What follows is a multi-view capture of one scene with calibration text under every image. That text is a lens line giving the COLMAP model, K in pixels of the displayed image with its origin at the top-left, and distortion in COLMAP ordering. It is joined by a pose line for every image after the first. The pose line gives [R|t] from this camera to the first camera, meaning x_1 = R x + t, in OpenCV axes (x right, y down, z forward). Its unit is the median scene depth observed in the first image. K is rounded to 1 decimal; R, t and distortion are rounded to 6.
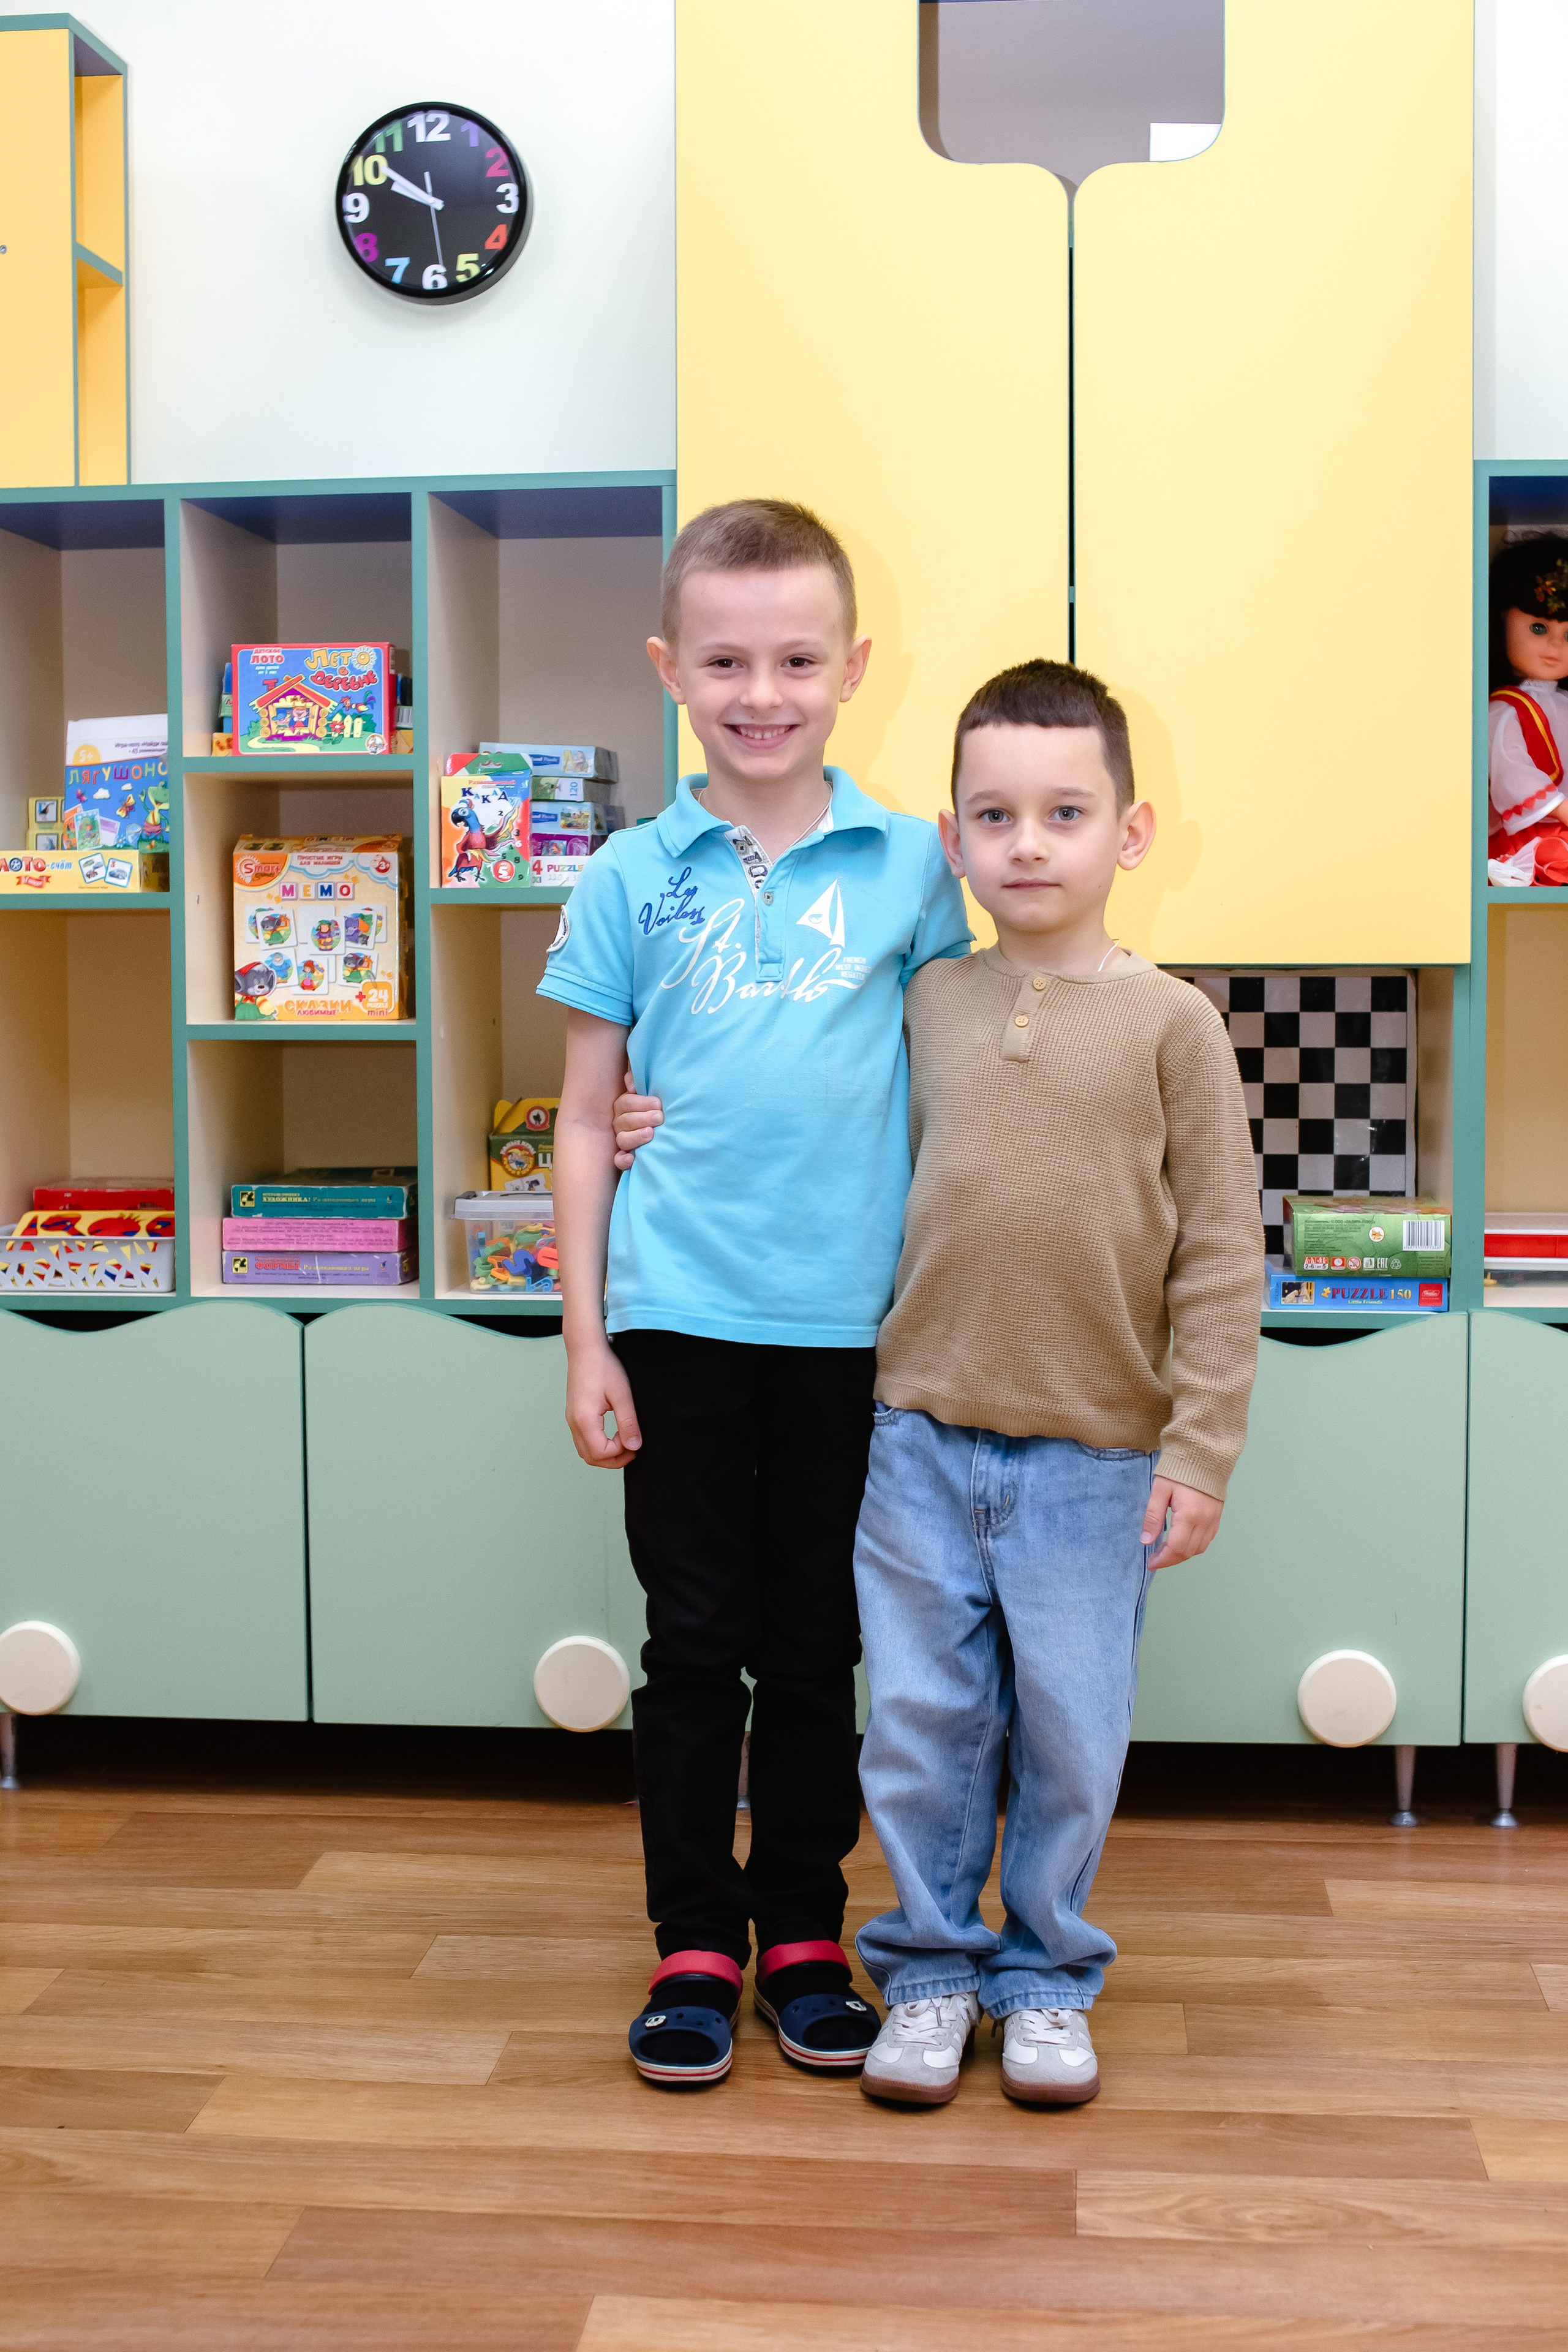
lens RADIAL K [[3098.5, 0, 784.0], [0, 3098.5, 1176.0], [0, 0, 1]] dist [-0.196407, 0.256096]
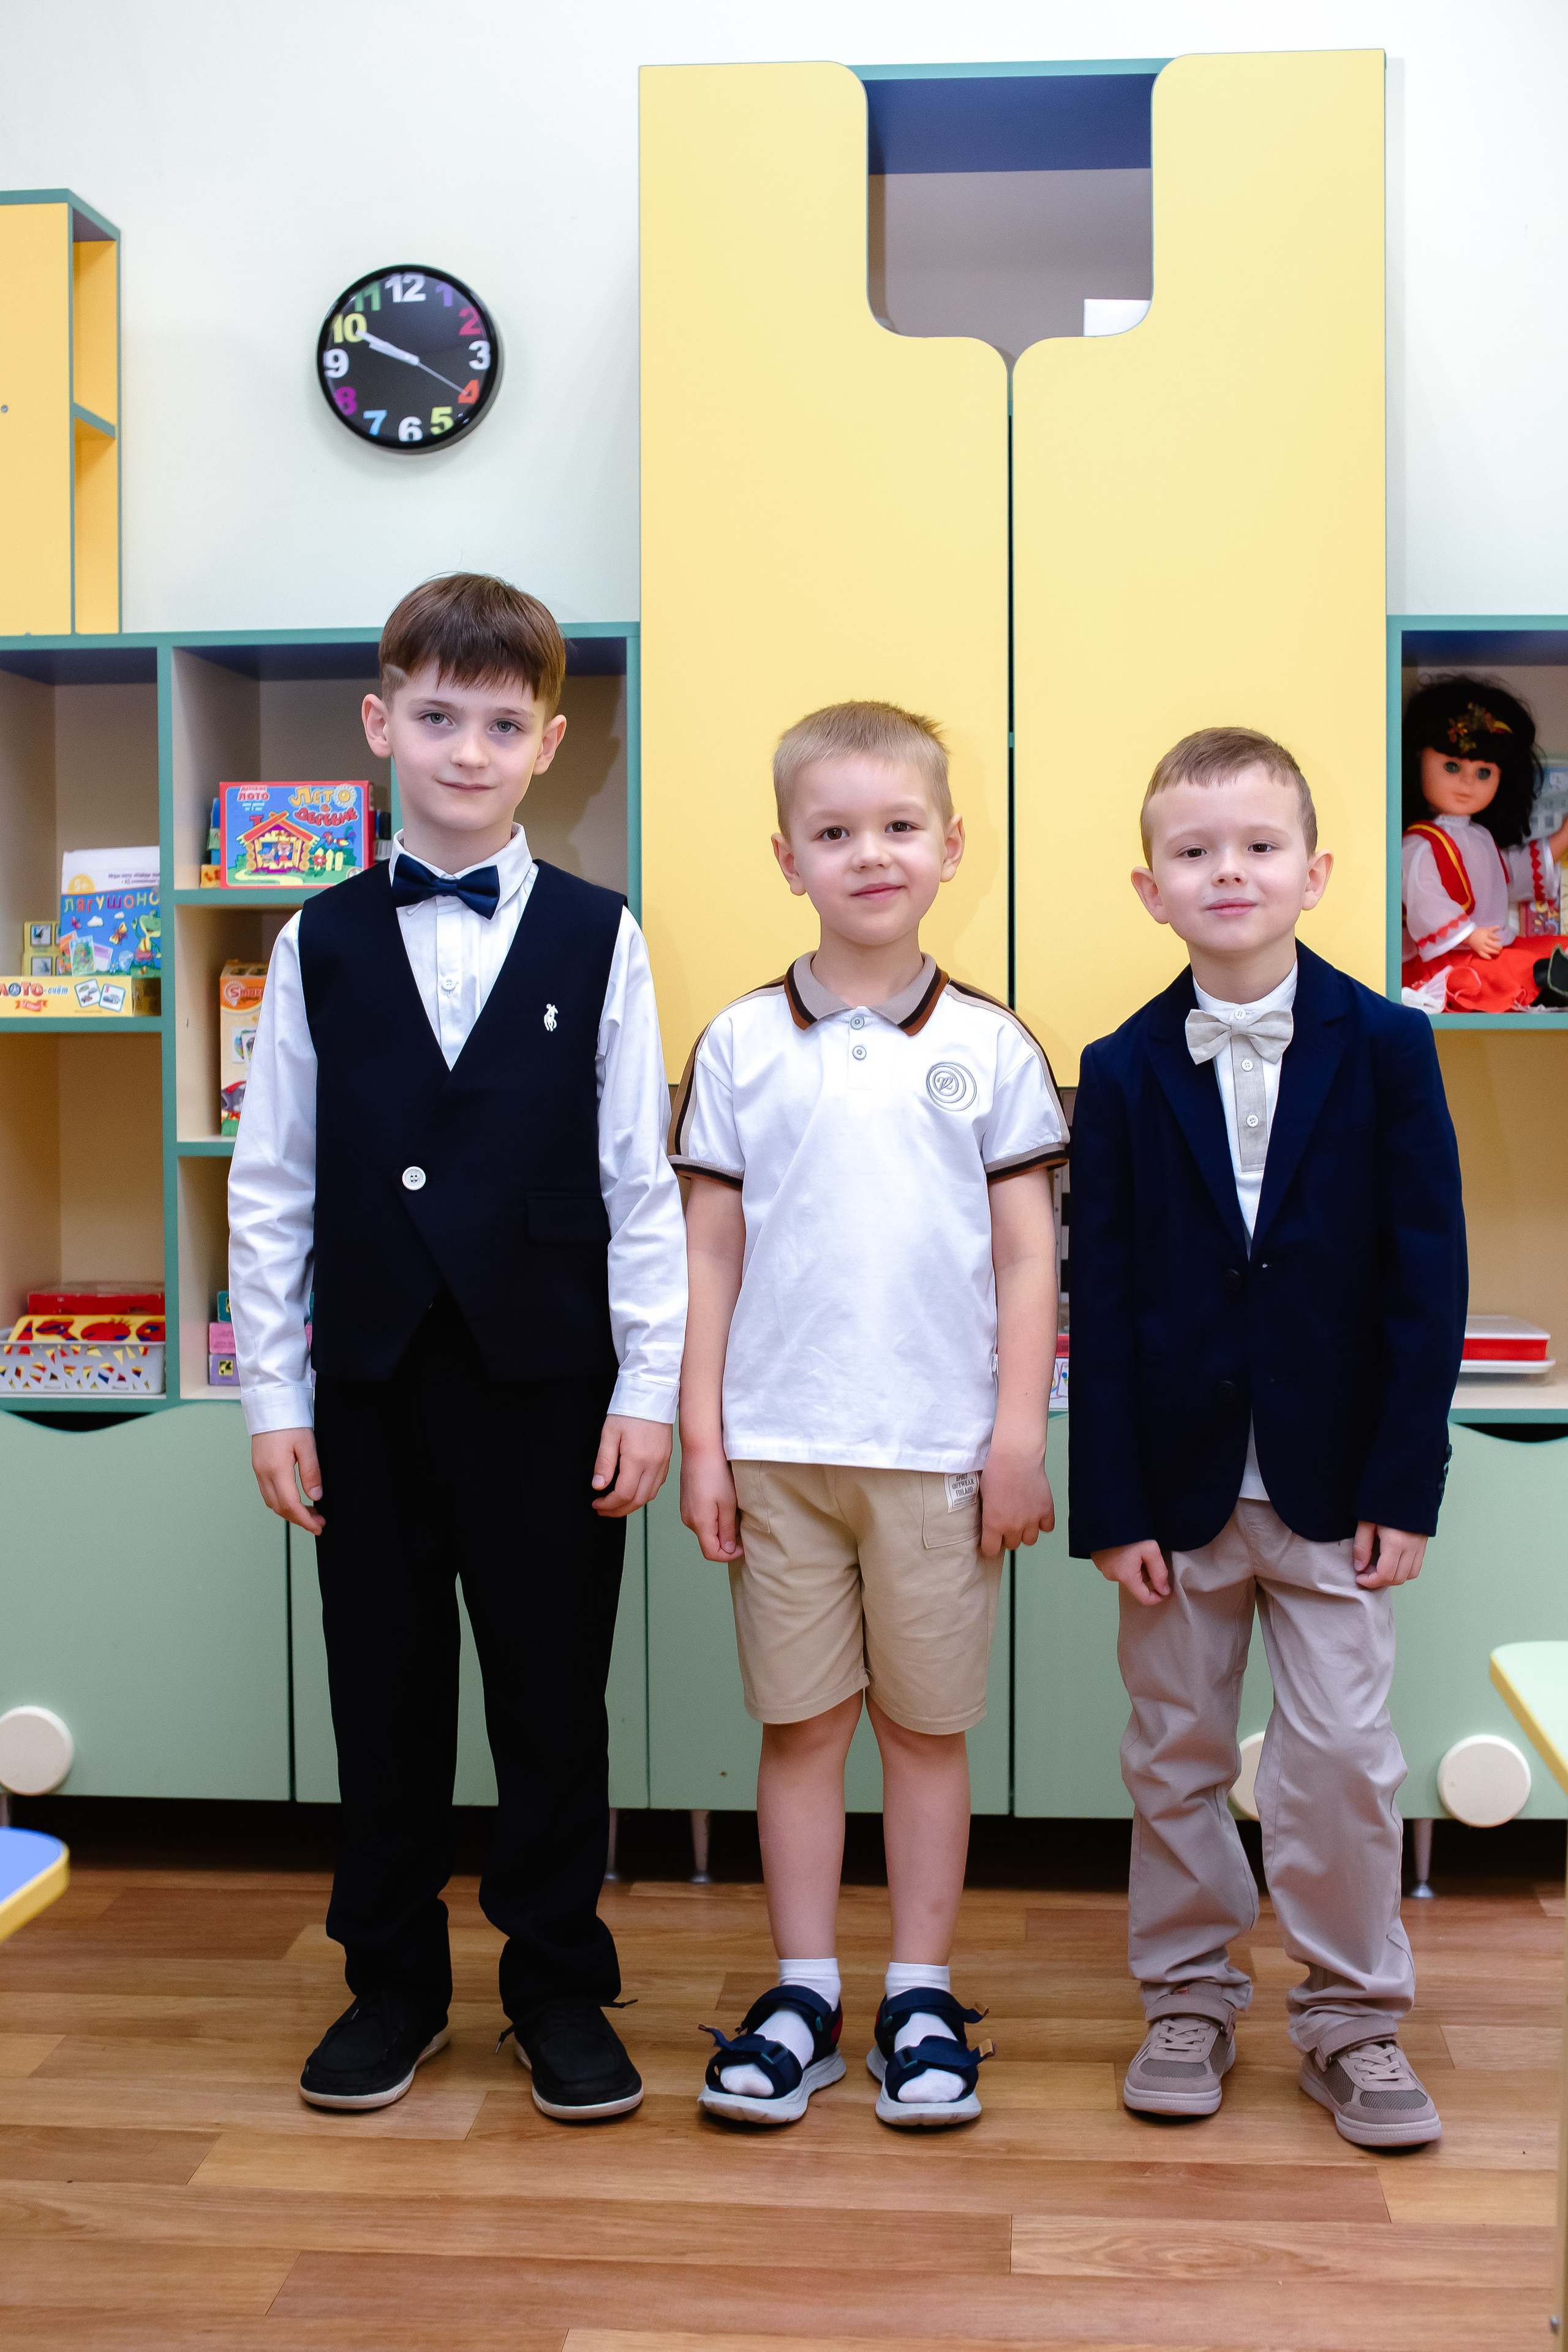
lens RADIAL K [[3098.5, 0, 784.0], [0, 3098.5, 1176.0], [0, 0, 1]] dist [-0.196407, 0.256096]
pose [[0.999904, -0.000576, 0.013852, 0.000017], [0.000910, 0.999708, -0.024138, -0.011660], [-0.013834, 0.024148, 0.999613, -0.060614]]
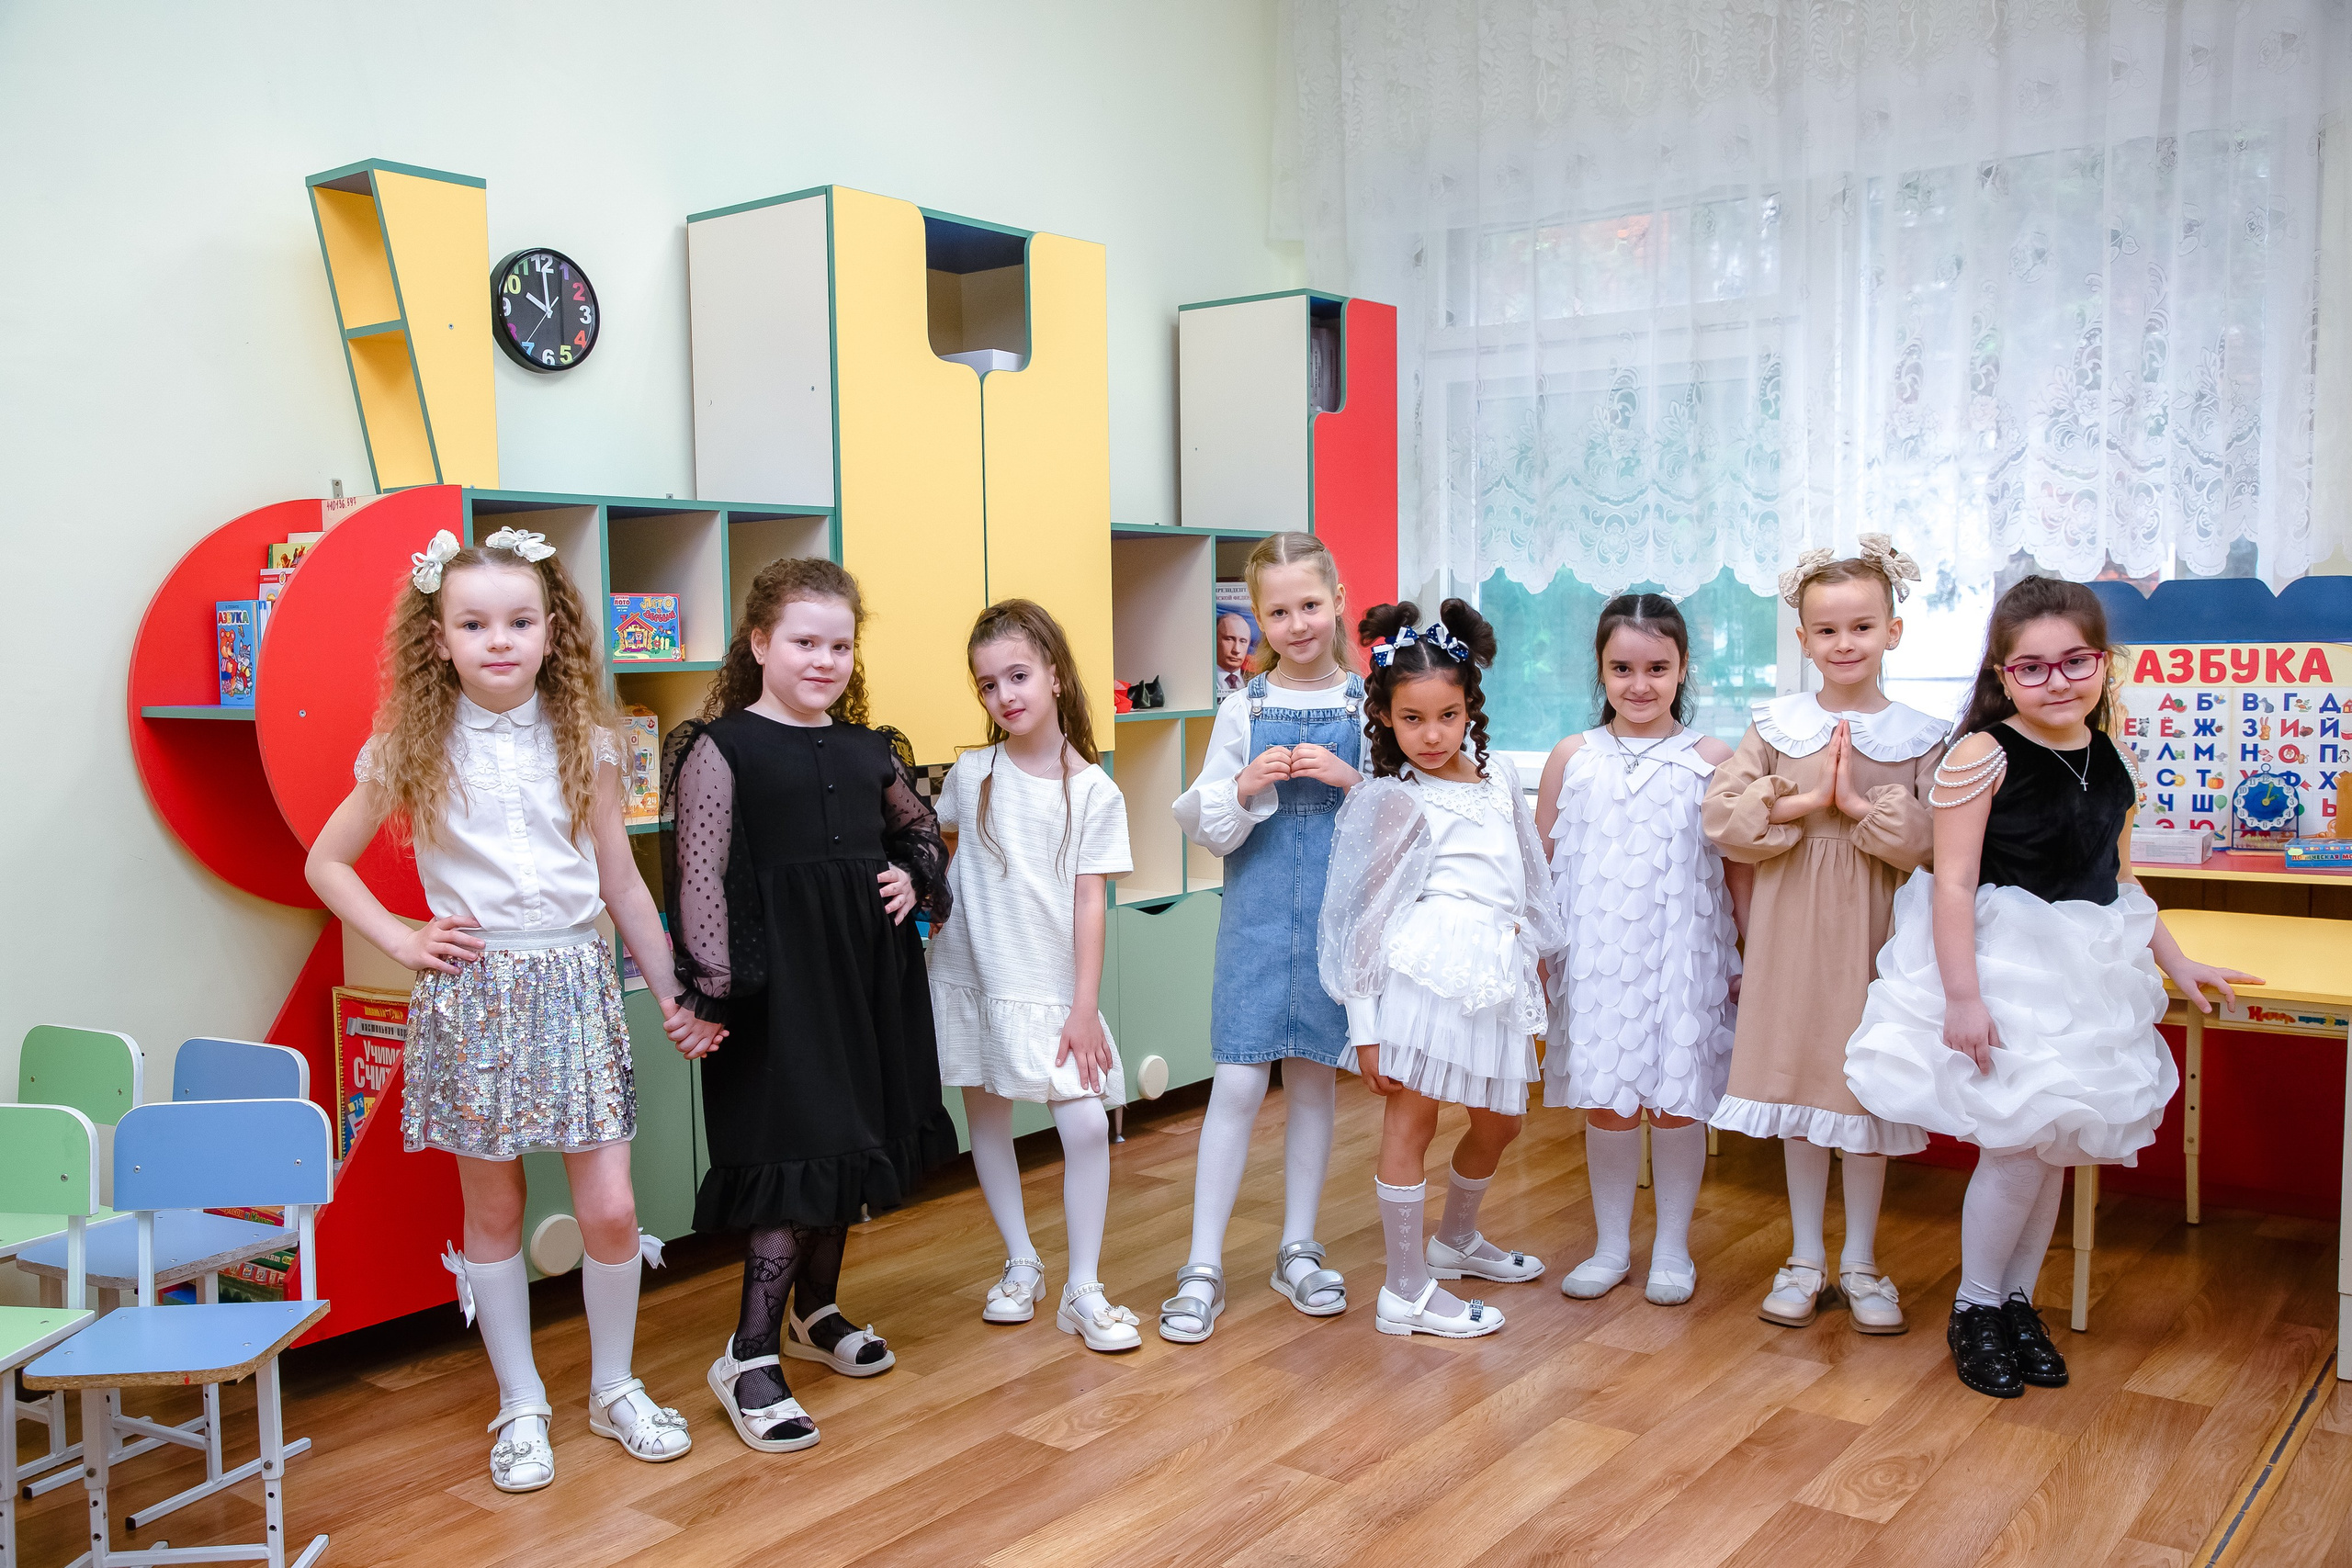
lens RADIAL K [[2092.6, 0, 1159.7], [0, 2092.6, 785.3], [0, 0, 1]] dist [0.012125, 0.015106]
pose [[0.538716, -0.065766, 0.839916, -0.974903], [0.094365, 0.995385, 0.017414, -0.062679], [-0.837186, 0.069878, 0.542436, 0.150060]]
